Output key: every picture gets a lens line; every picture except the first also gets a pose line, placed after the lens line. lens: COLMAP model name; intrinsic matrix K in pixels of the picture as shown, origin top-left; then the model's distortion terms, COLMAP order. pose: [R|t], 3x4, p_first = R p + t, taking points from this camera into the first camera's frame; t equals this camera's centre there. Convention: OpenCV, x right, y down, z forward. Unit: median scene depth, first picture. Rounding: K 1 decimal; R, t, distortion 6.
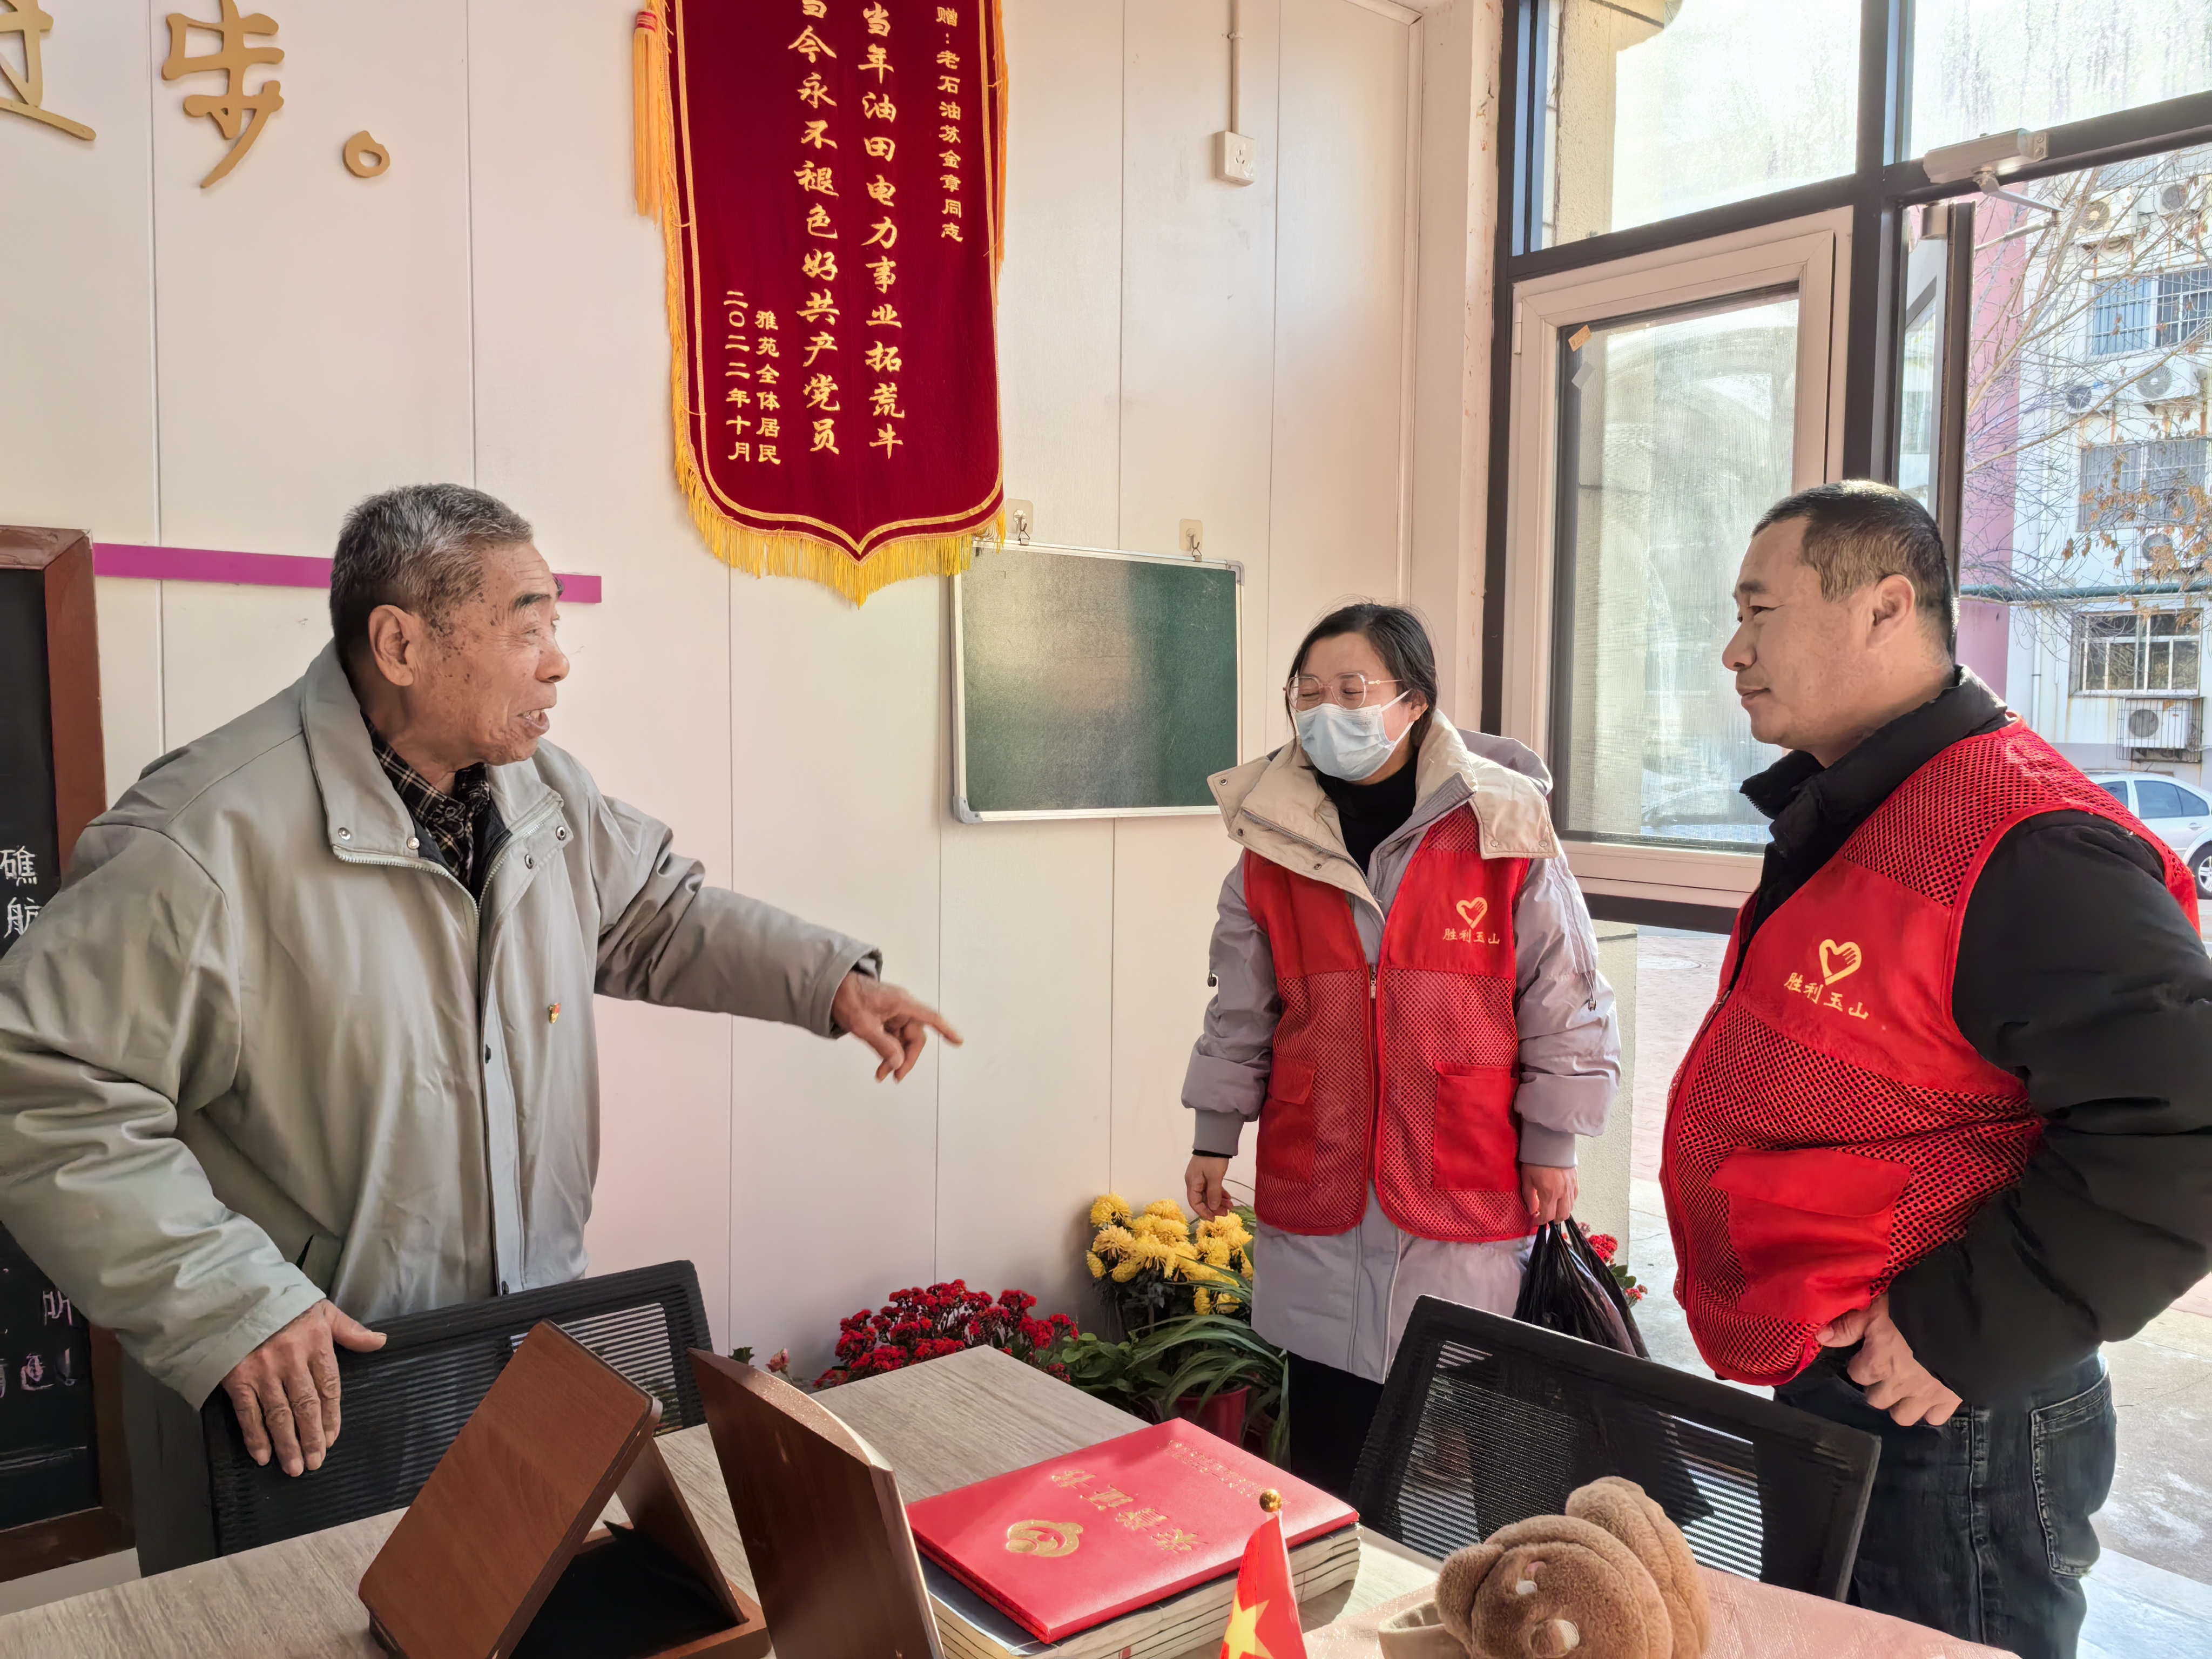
lens RADIAL K [[1735.0, 0, 1104.7], [0, 1735.0, 830.8], [0, 0, 1]] dist [-0.013372, -0.017482]
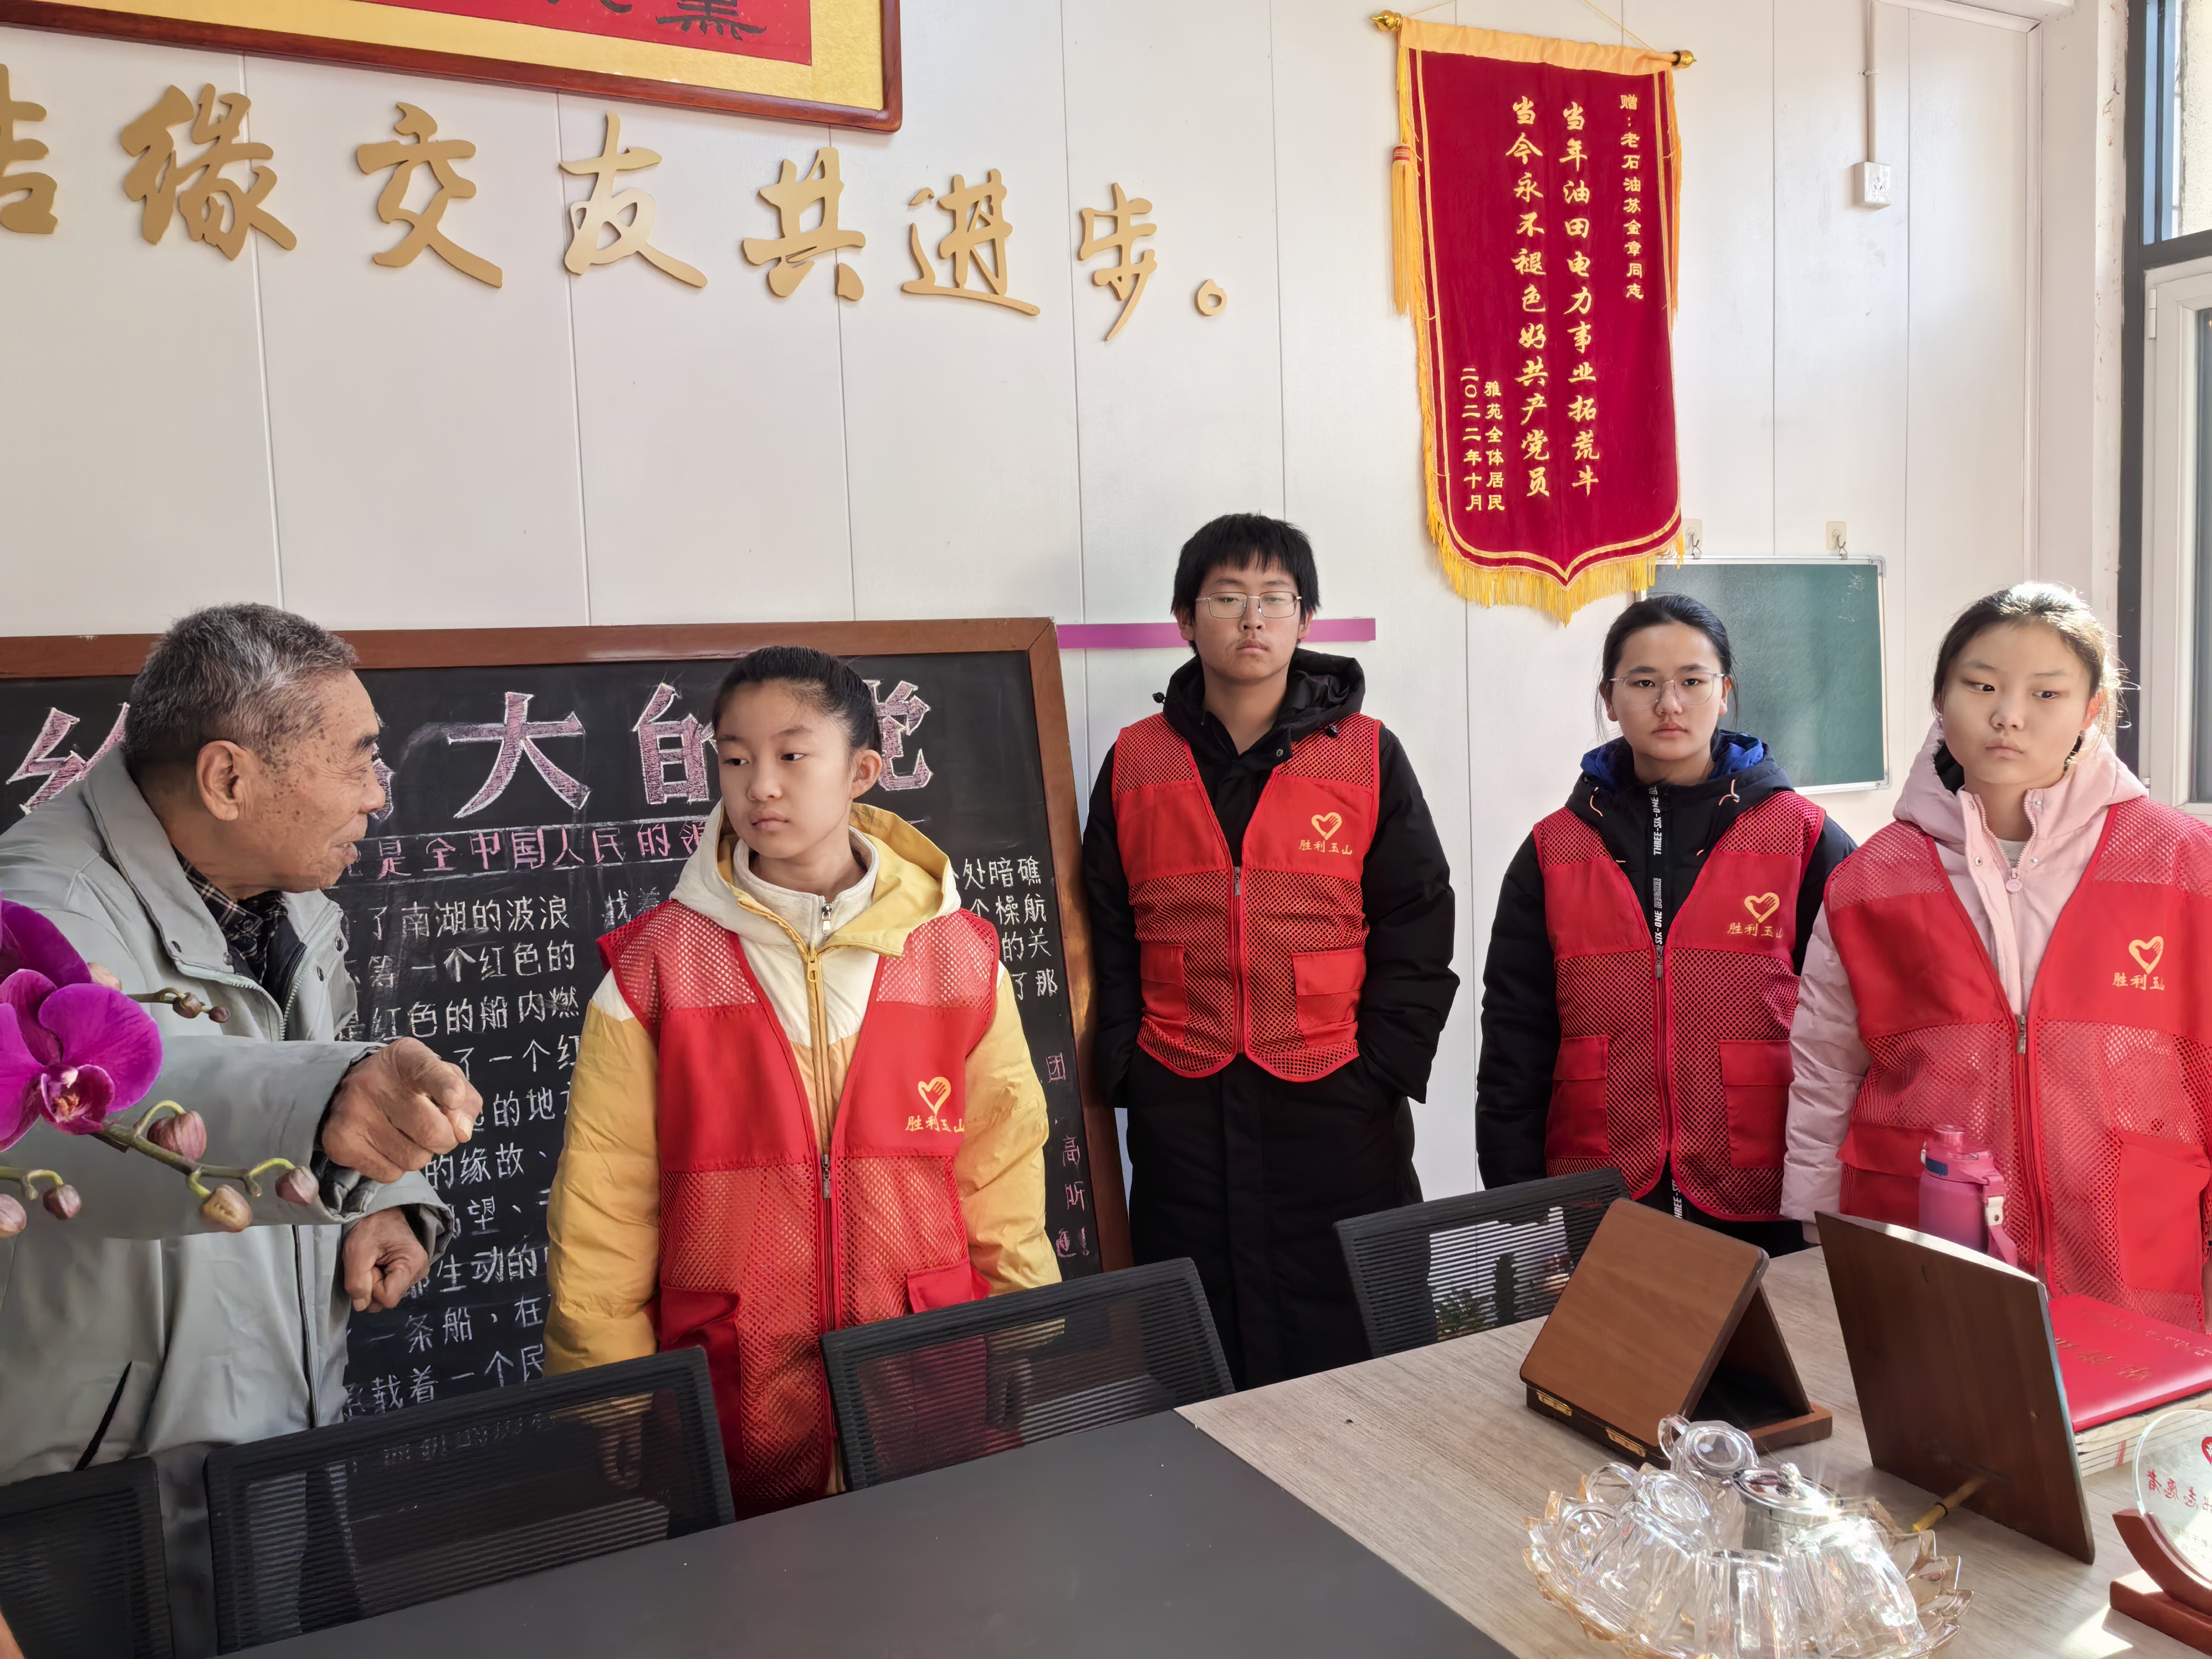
lens RADIAL K [[1797.5, 0, 1104.5], [0, 1797.5, 839.2], [0, 0, 1]] dist [0.002364, -0.028379]
pose [[0.974828, -0.027795, -0.221220, -0.185573], [0.033670, 0.999172, 0.022829, -0.024391], [0.220402, -0.029703, 0.974957, -0.255299]]
